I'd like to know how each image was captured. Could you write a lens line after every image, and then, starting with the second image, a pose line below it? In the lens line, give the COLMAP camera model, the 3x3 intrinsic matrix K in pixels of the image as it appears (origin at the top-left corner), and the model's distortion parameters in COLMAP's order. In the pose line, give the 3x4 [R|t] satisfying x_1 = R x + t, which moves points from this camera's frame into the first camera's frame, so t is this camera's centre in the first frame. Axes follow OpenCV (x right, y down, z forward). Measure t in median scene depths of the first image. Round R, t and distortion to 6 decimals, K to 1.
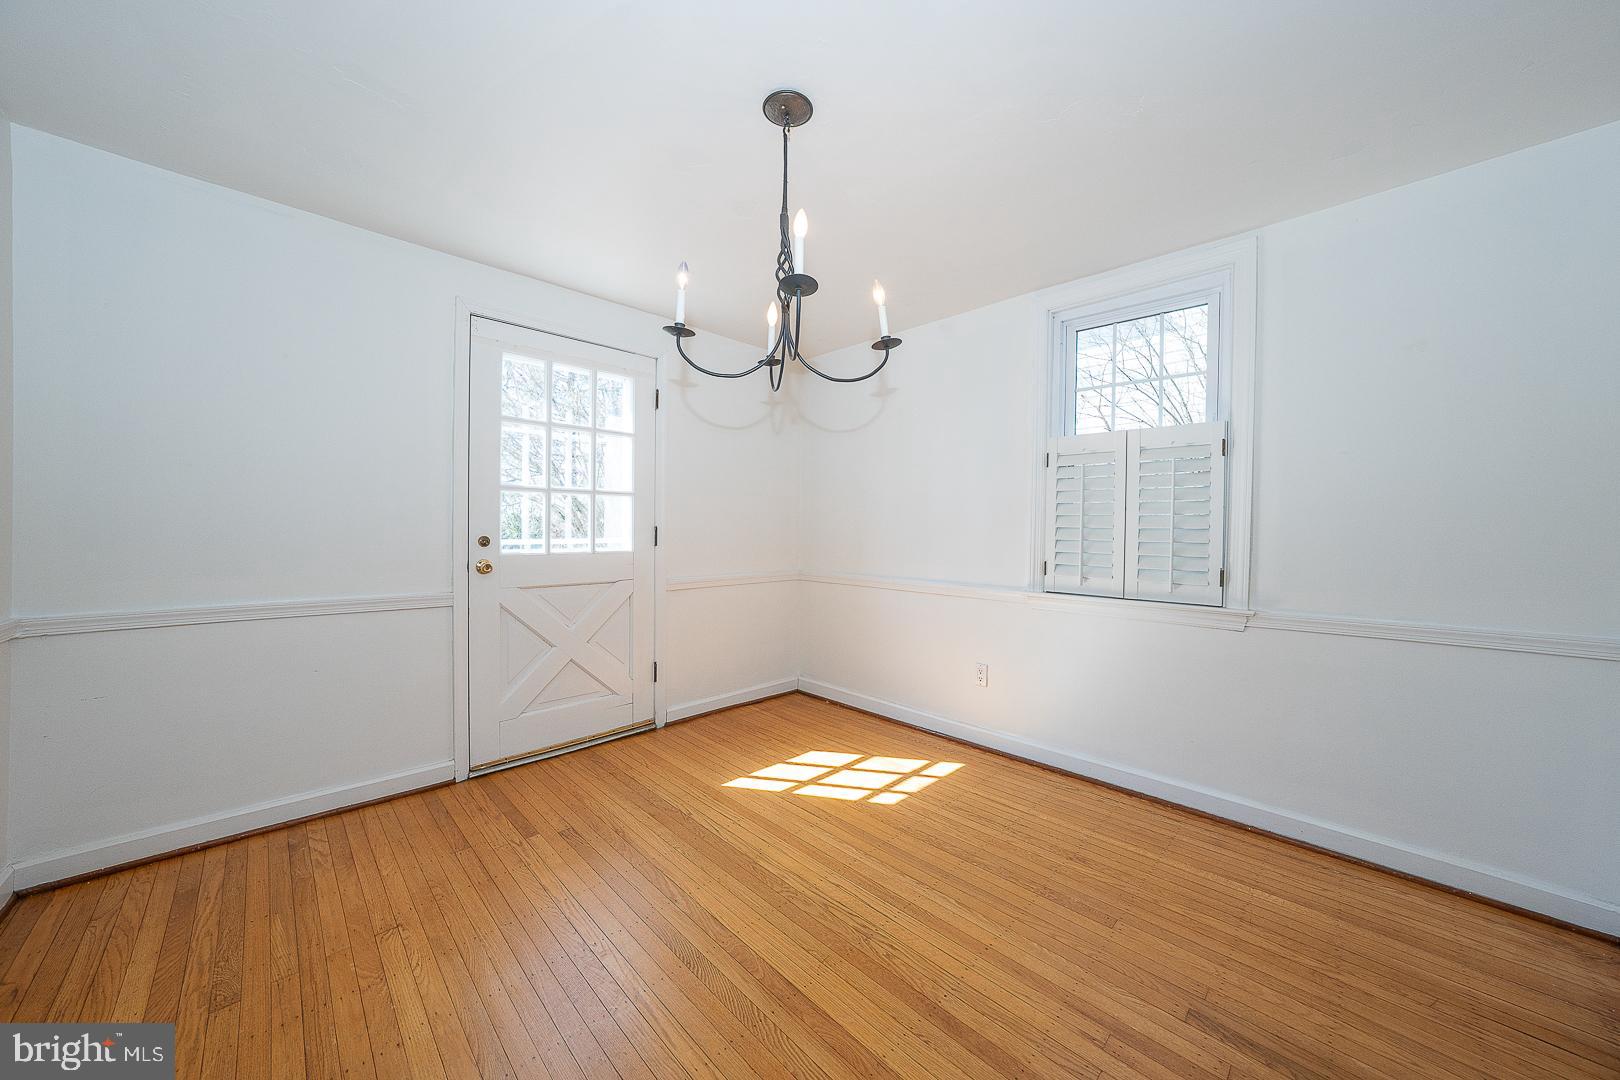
lens RADIAL K [[560.0, 0, 821.8], [0, 560.0, 530.1], [0, 0, 1]] dist [-0.014215, 0.000275]
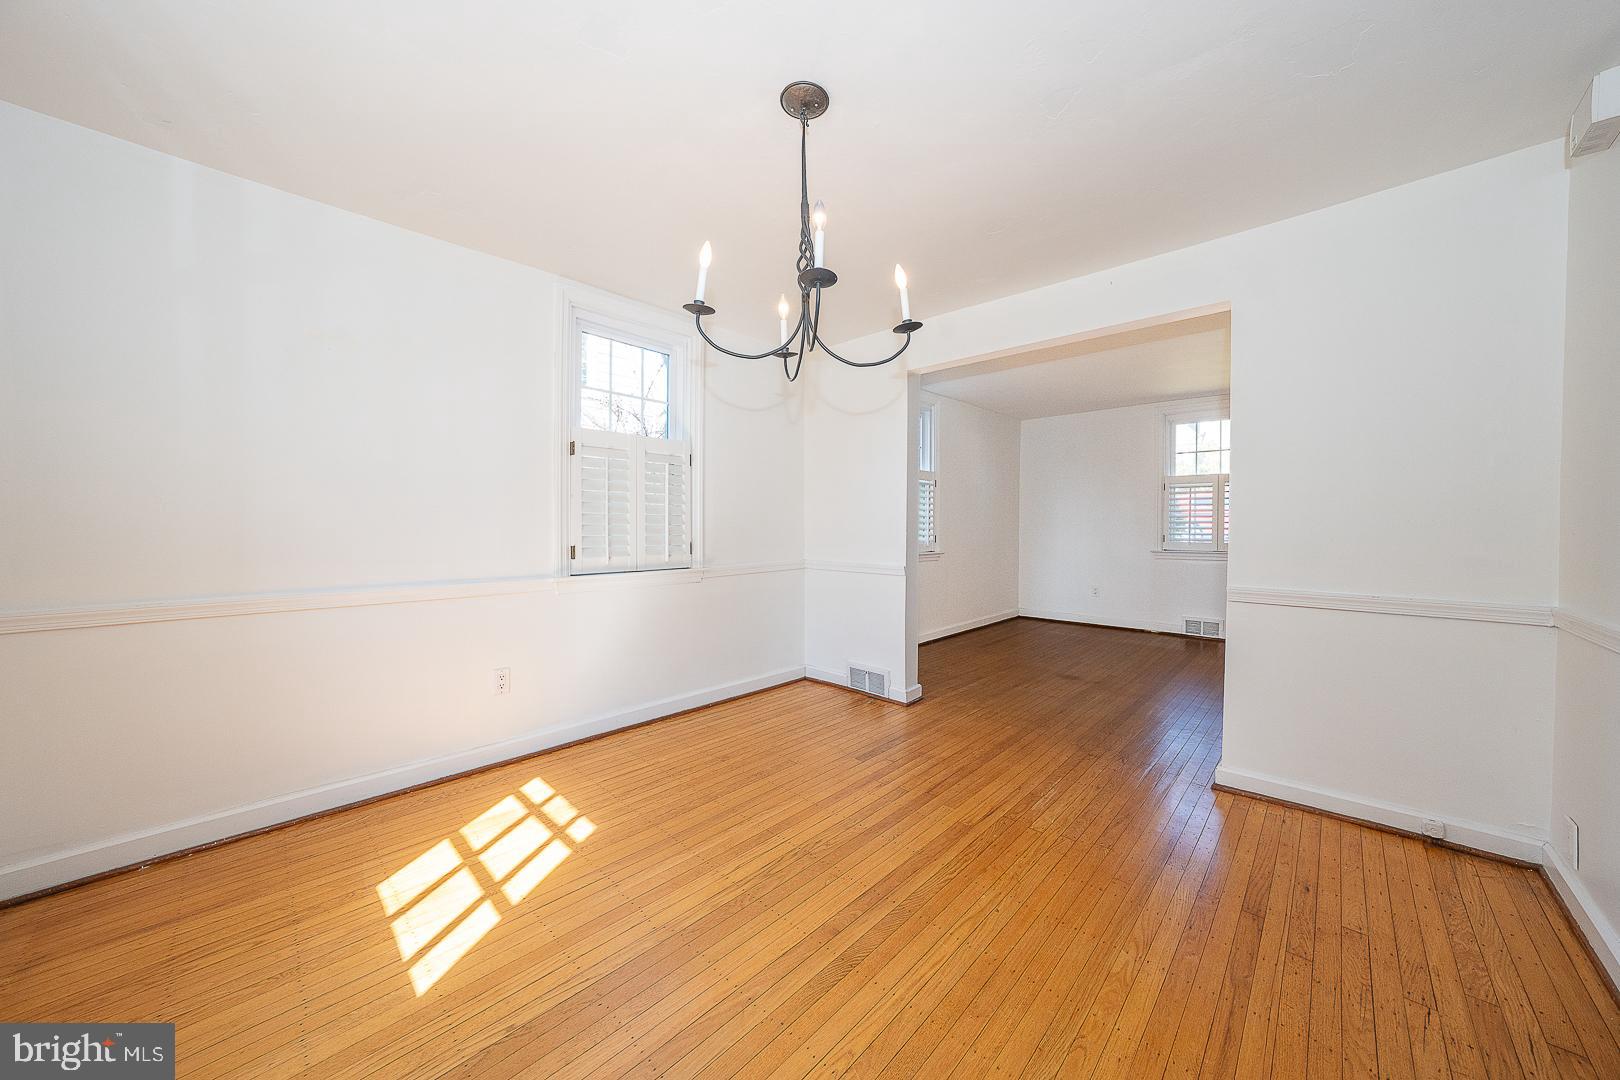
lens RADIAL K [[560.0, 0, 800.5], [0, 560.0, 537.9], [0, 0, 1]] dist [-0.014215, 0.000275]
pose [[-0.010144, -0.034366, 0.999358, -0.694909], [0.001579, 0.999407, 0.034384, 0.007565], [-0.999947, 0.001926, -0.010083, 0.651629]]
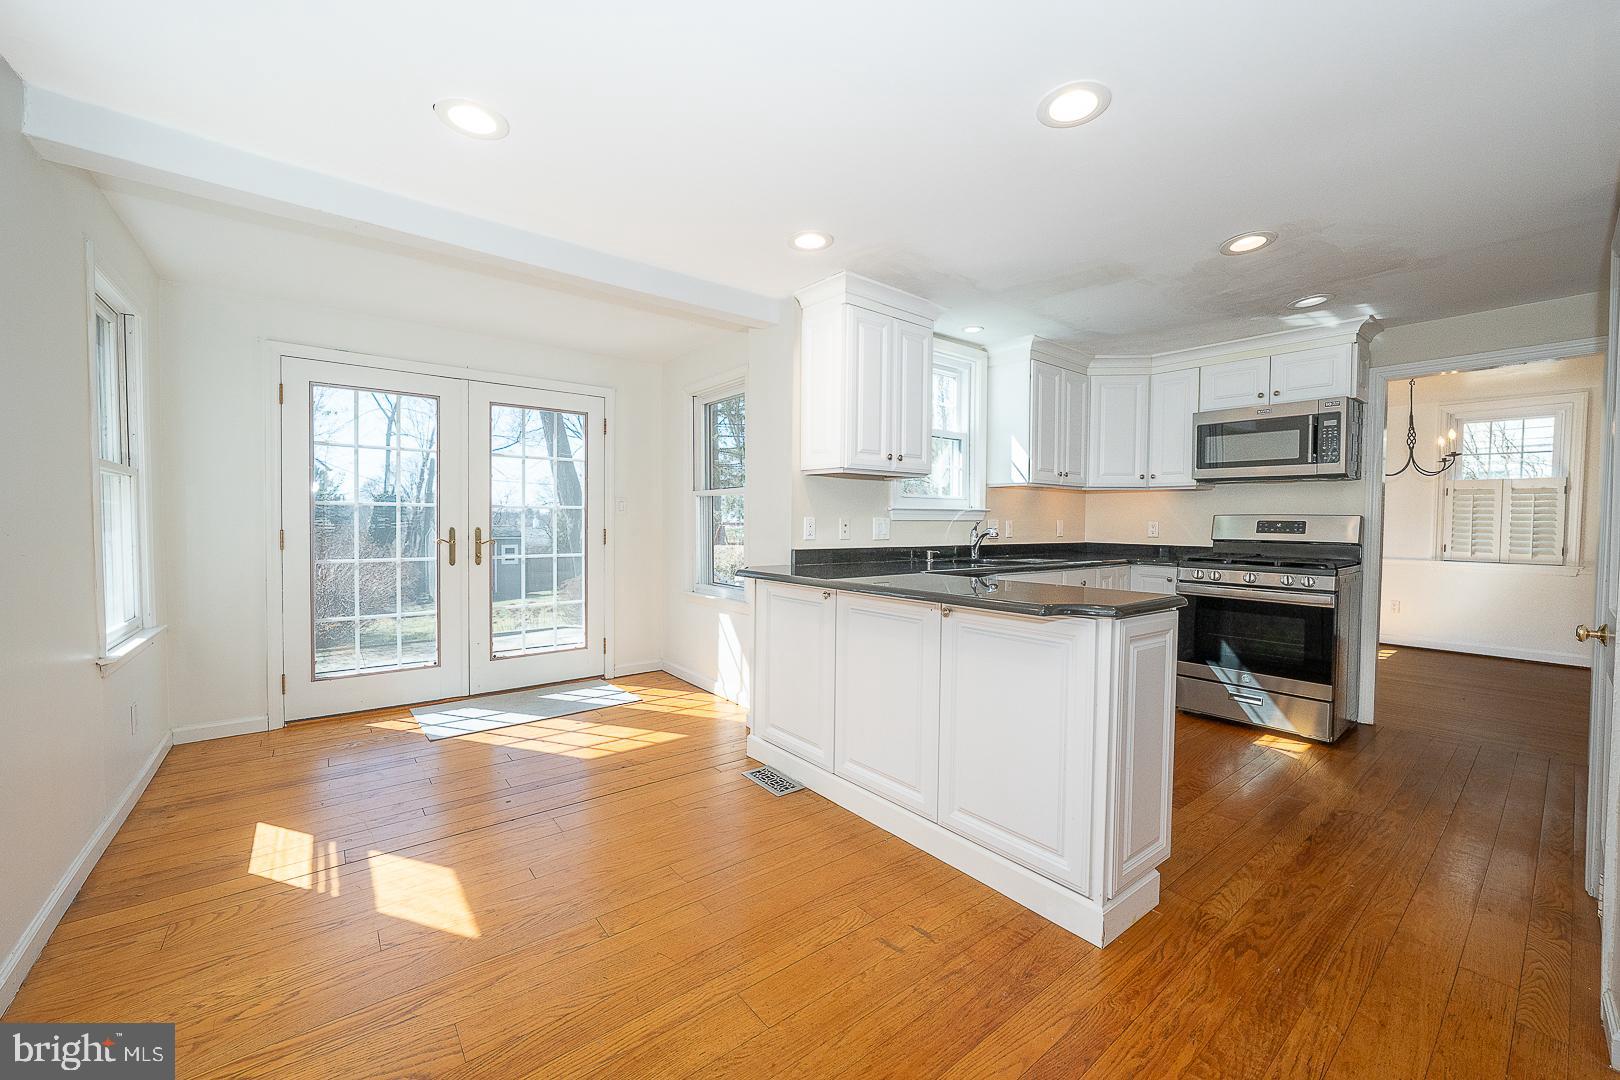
lens RADIAL K [[634.9, 0, 801.9], [0, 634.9, 536.5], [0, 0, 1]] dist [-0.013182, 0.003157]
pose [[0.992965, 0.002848, -0.118373, -1.676921], [-0.001053, 0.999884, 0.015223, -0.003711], [0.118403, -0.014991, 0.992853, -1.528093]]
